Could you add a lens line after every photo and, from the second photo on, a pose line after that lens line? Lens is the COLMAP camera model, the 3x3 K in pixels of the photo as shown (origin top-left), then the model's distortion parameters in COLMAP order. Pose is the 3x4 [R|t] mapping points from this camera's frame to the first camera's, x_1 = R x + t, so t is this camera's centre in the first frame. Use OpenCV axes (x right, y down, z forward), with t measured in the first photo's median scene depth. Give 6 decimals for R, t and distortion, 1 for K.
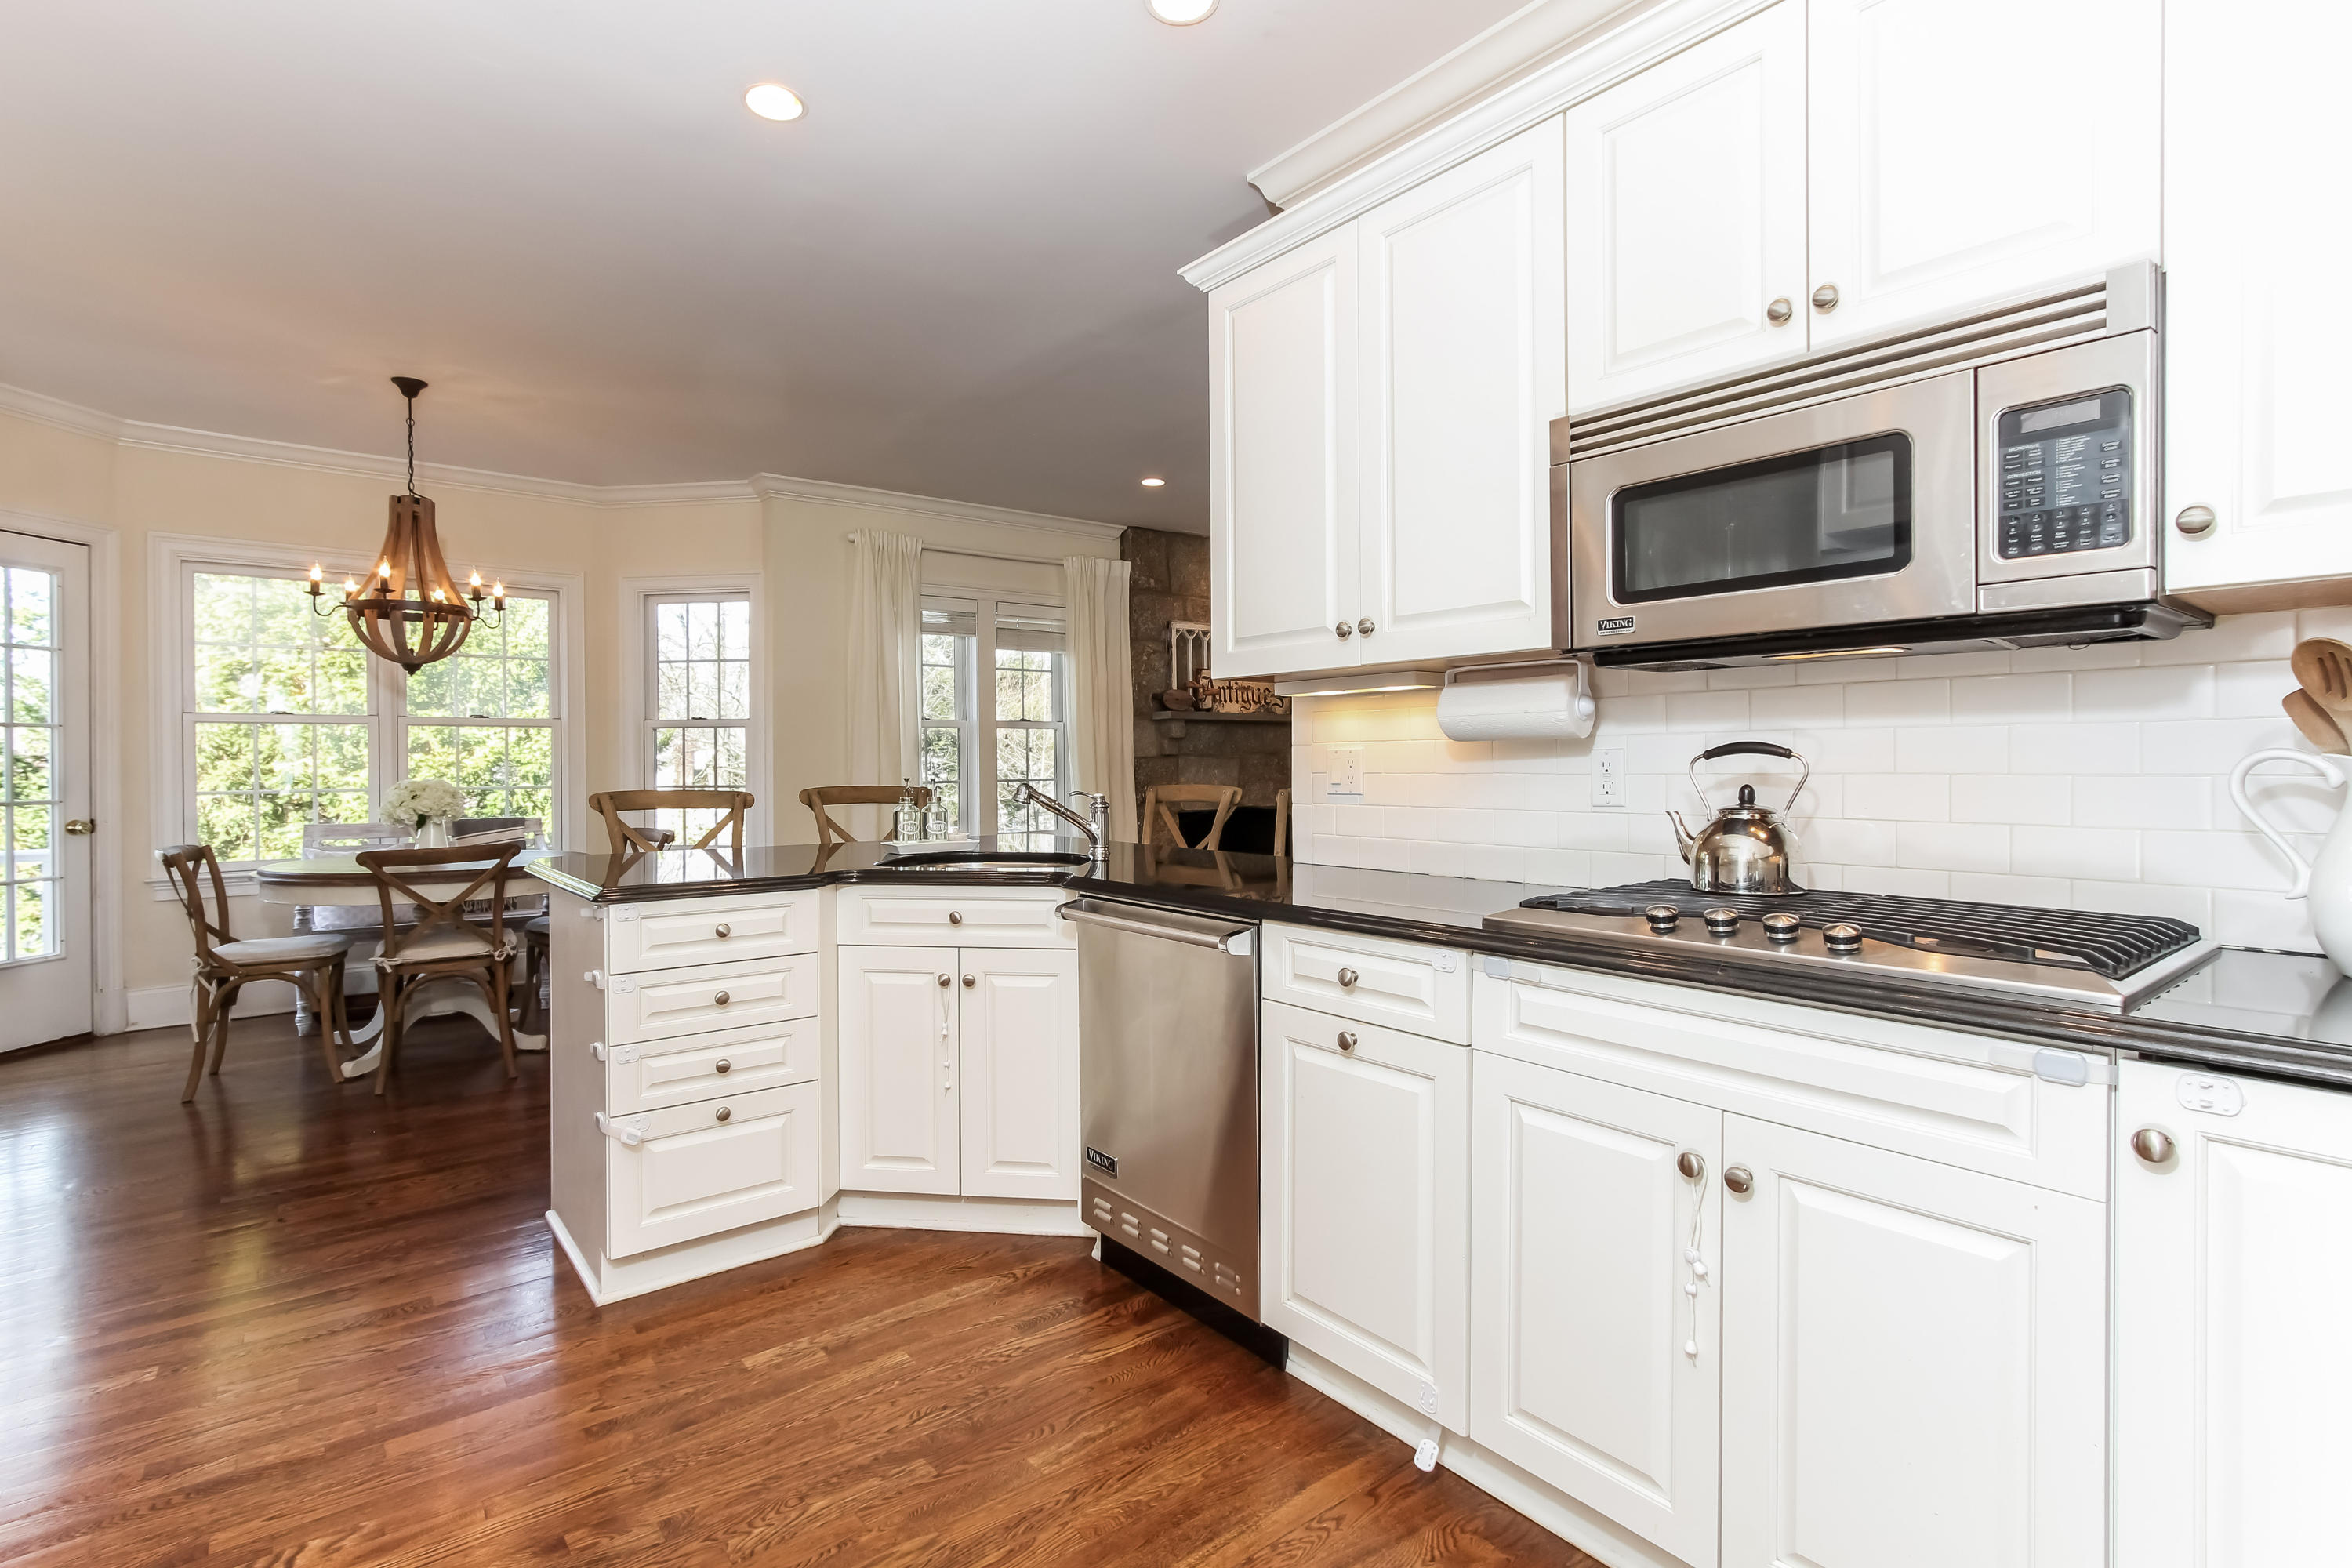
lens RADIAL K [[1109.1, 0, 1158.6], [0, 1109.1, 774.4], [0, 0, 1]] dist [0.016326, 0.000409]
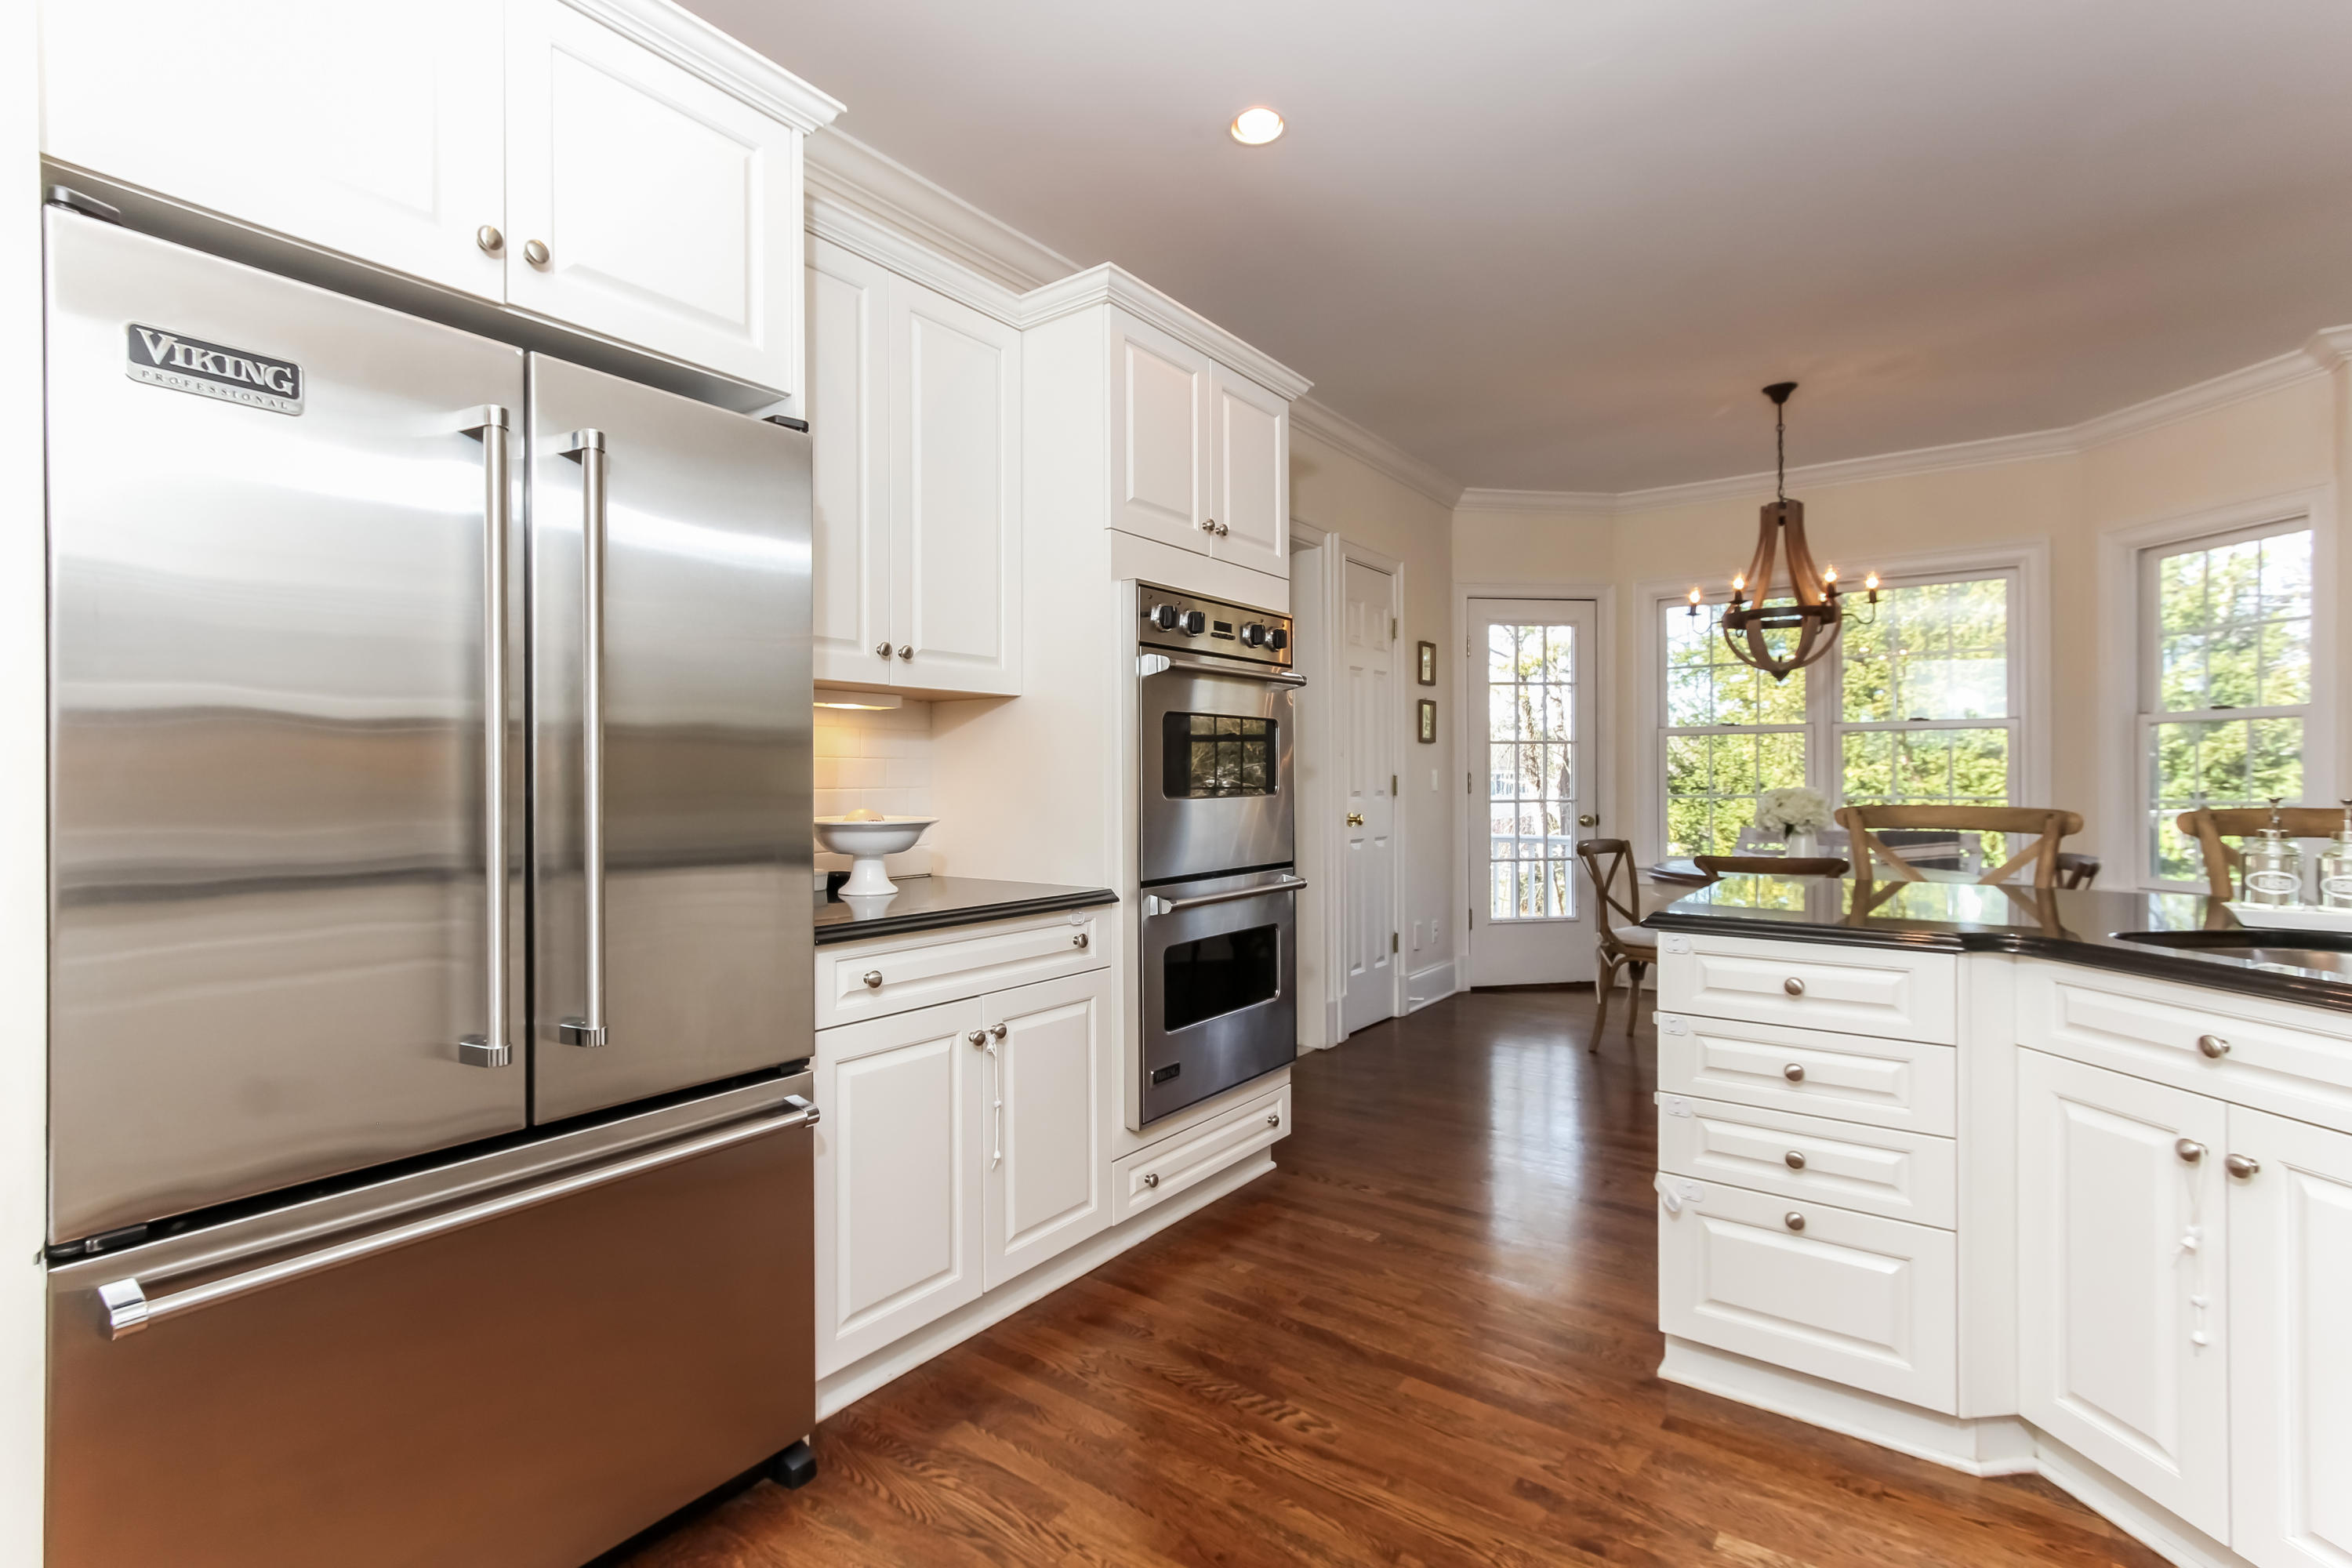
lens RADIAL K [[1109.1, 0, 1175.6], [0, 1109.1, 778.9], [0, 0, 1]] dist [0.016326, 0.000409]
pose [[0.262310, 0.007750, -0.964952, 0.201771], [-0.008722, 0.999946, 0.005660, -0.005073], [0.964944, 0.006931, 0.262364, 0.298638]]
